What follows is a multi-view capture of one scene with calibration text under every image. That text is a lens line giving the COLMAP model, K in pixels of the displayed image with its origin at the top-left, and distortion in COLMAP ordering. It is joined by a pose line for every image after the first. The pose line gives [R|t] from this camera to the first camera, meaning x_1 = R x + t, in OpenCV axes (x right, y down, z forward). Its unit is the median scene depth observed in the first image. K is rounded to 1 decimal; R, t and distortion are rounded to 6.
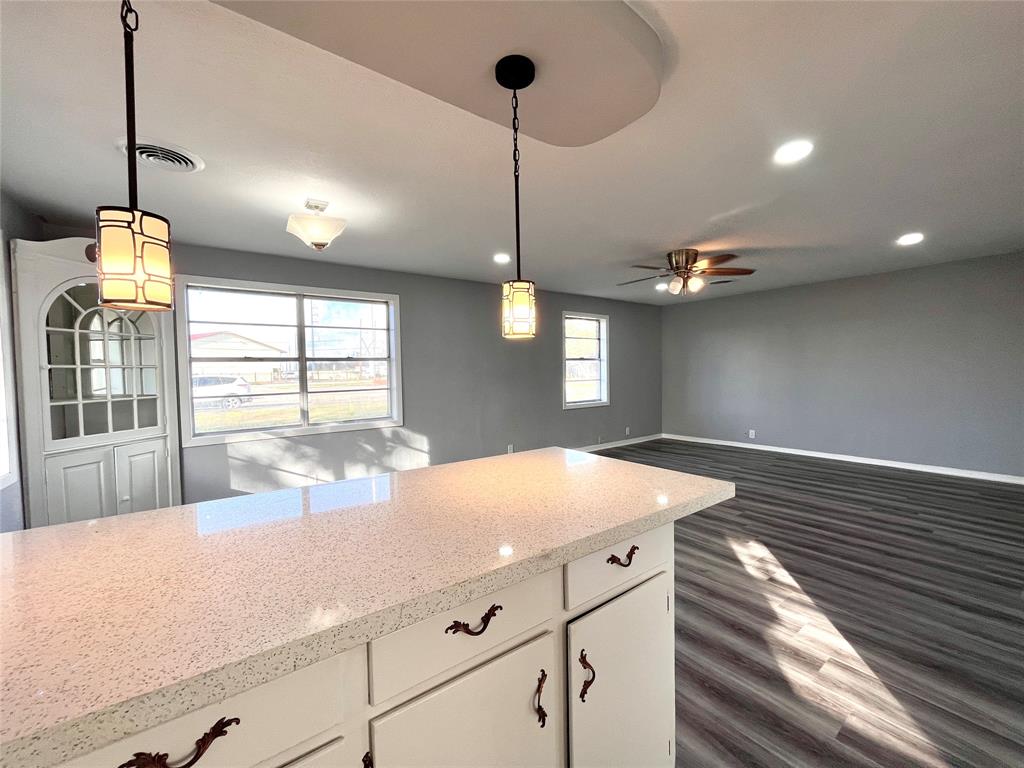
lens RADIAL K [[411.4, 0, 508.6], [0, 411.4, 381.5], [0, 0, 1]] dist [-0.003095, 0.000533]
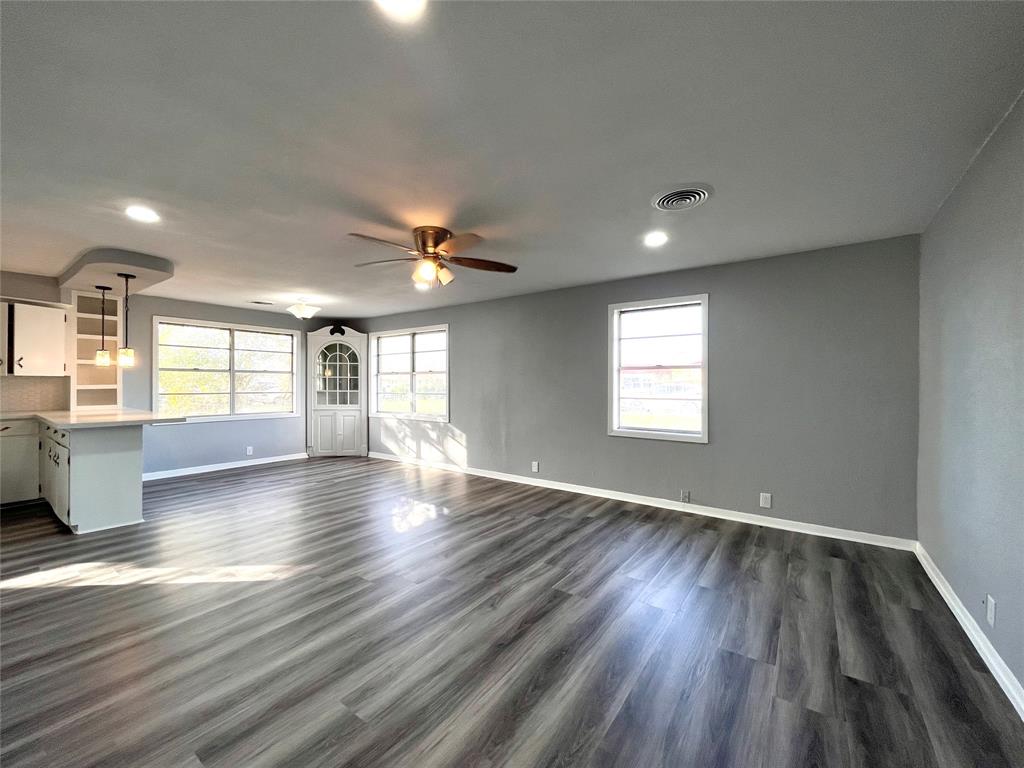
lens RADIAL K [[411.4, 0, 512.5], [0, 411.4, 383.3], [0, 0, 1]] dist [-0.003095, 0.000533]
pose [[0.301703, 0.018674, -0.953219, 1.430943], [-0.033294, 0.999405, 0.009041, -0.048939], [0.952820, 0.029009, 0.302145, 1.087671]]
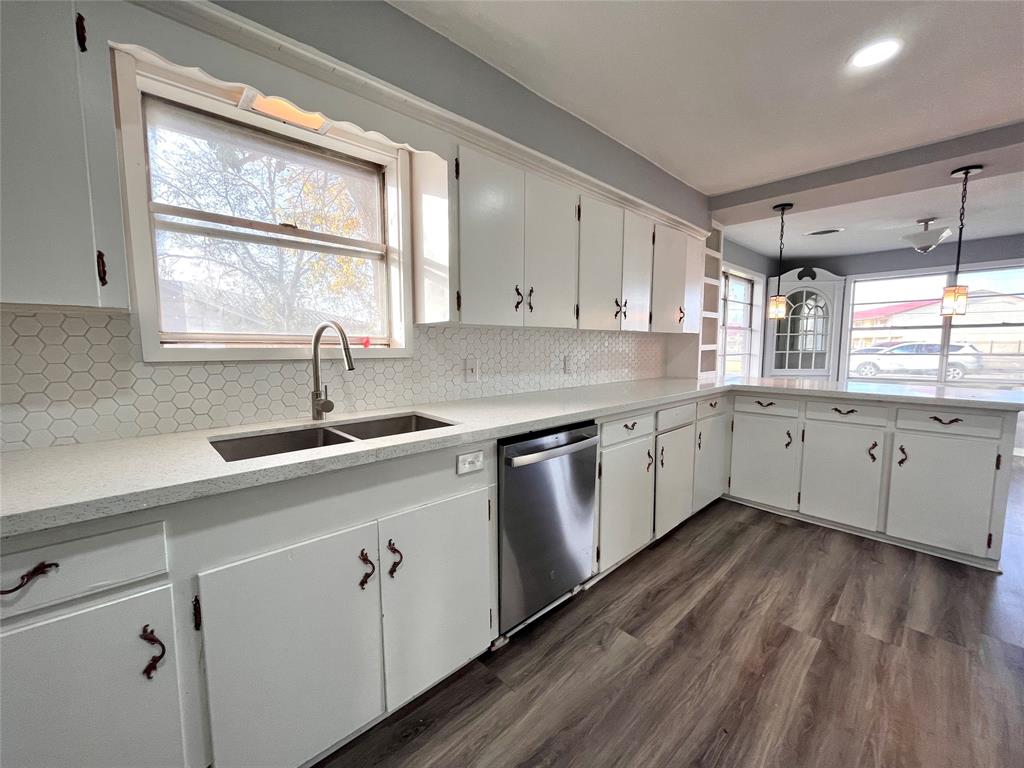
lens RADIAL K [[411.4, 0, 511.2], [0, 411.4, 379.9], [0, 0, 1]] dist [-0.003095, 0.000533]
pose [[0.112437, 0.100244, -0.988589, 0.676843], [-0.025717, 0.994859, 0.097955, 0.020011], [0.993326, 0.014410, 0.114437, -0.479193]]
